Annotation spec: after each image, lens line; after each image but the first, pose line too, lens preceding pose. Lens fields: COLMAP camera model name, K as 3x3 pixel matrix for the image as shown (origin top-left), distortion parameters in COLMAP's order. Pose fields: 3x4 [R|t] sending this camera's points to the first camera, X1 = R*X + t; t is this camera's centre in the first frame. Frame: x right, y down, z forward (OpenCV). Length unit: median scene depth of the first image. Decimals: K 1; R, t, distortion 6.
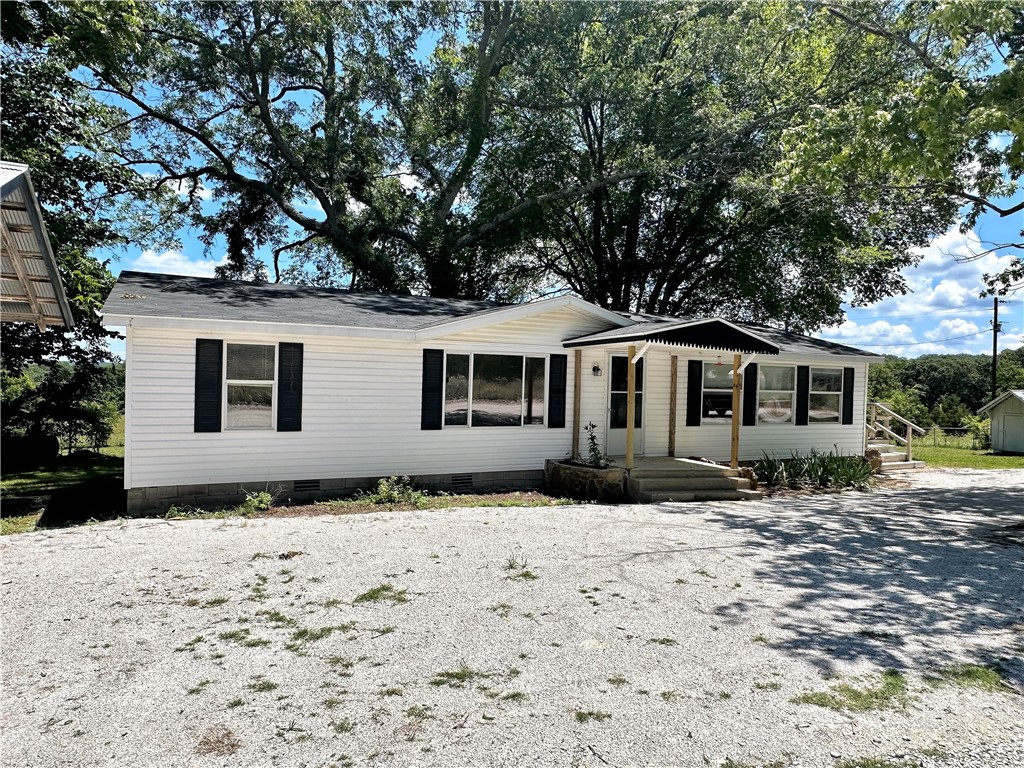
lens RADIAL K [[677.0, 0, 512.0], [0, 677.0, 384.0], [0, 0, 1]] dist [-0.006786, 0.000101]
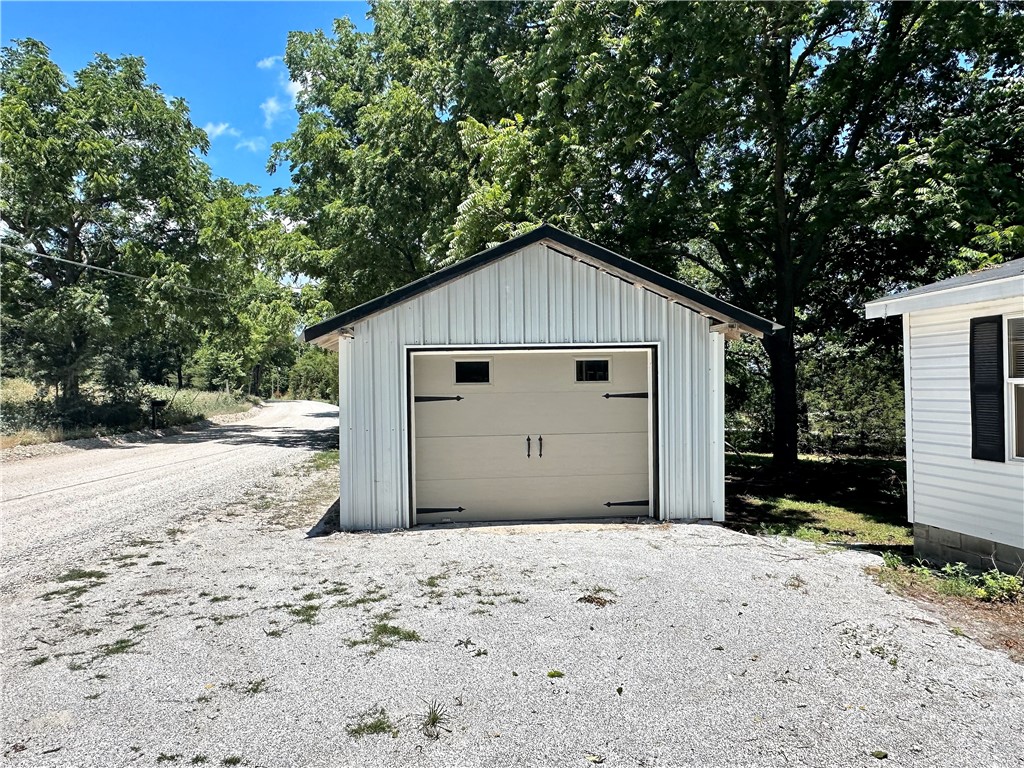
lens RADIAL K [[677.0, 0, 512.0], [0, 677.0, 384.0], [0, 0, 1]] dist [-0.006786, 0.000101]
pose [[-0.302037, -0.021417, -0.953055, 0.639740], [0.005754, 0.999688, -0.024289, 0.023436], [0.953279, -0.012820, -0.301820, 1.583266]]
